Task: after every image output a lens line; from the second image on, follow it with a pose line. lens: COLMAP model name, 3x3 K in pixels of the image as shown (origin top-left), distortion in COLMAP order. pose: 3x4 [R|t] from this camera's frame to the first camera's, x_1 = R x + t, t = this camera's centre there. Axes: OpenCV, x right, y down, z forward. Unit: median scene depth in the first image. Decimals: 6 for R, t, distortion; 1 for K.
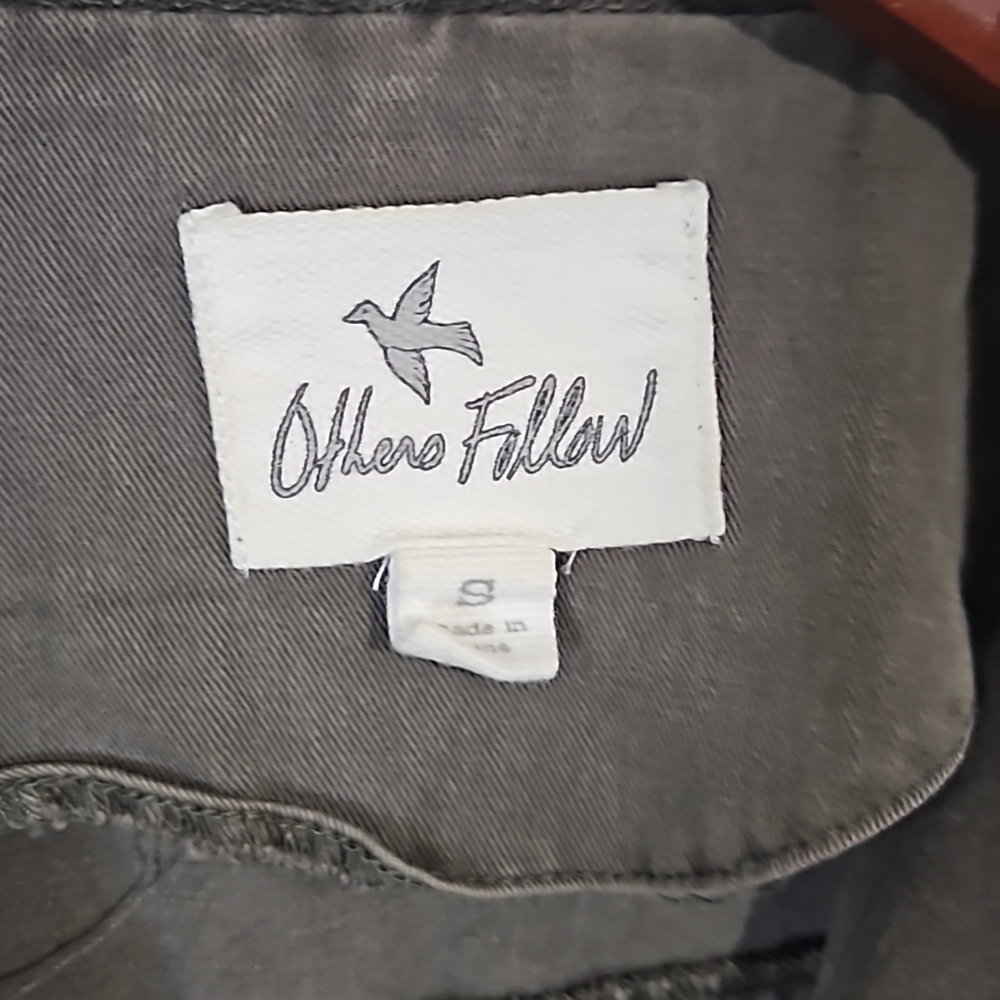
lens RADIAL K [[1491.4, 0, 500.0], [0, 1491.4, 500.0], [0, 0, 1]] dist [0.037454, -0.013724]
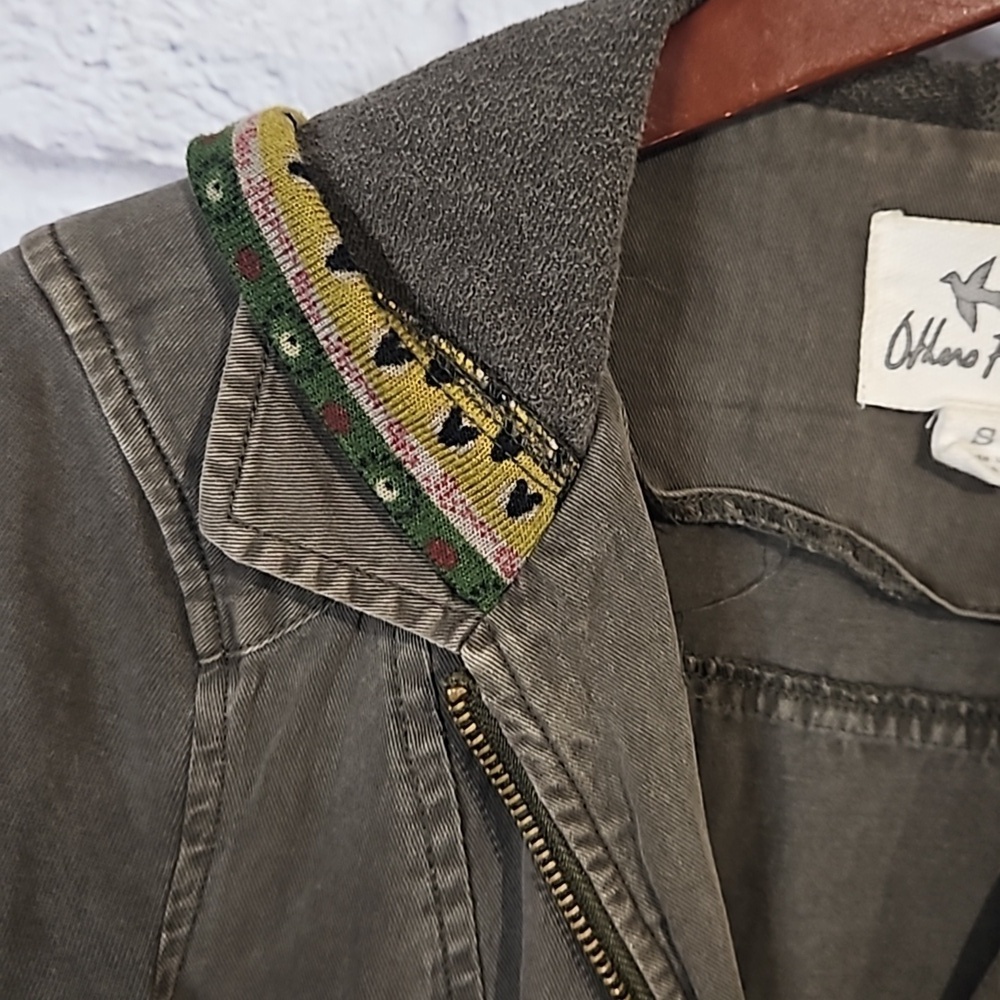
lens RADIAL K [[1491.4, 0, 500.0], [0, 1491.4, 500.0], [0, 0, 1]] dist [0.037454, -0.013724]
pose [[0.974140, 0.155475, -0.163946, -0.289172], [-0.178471, 0.974454, -0.136339, 0.508463], [0.138560, 0.162073, 0.977002, -0.904105]]
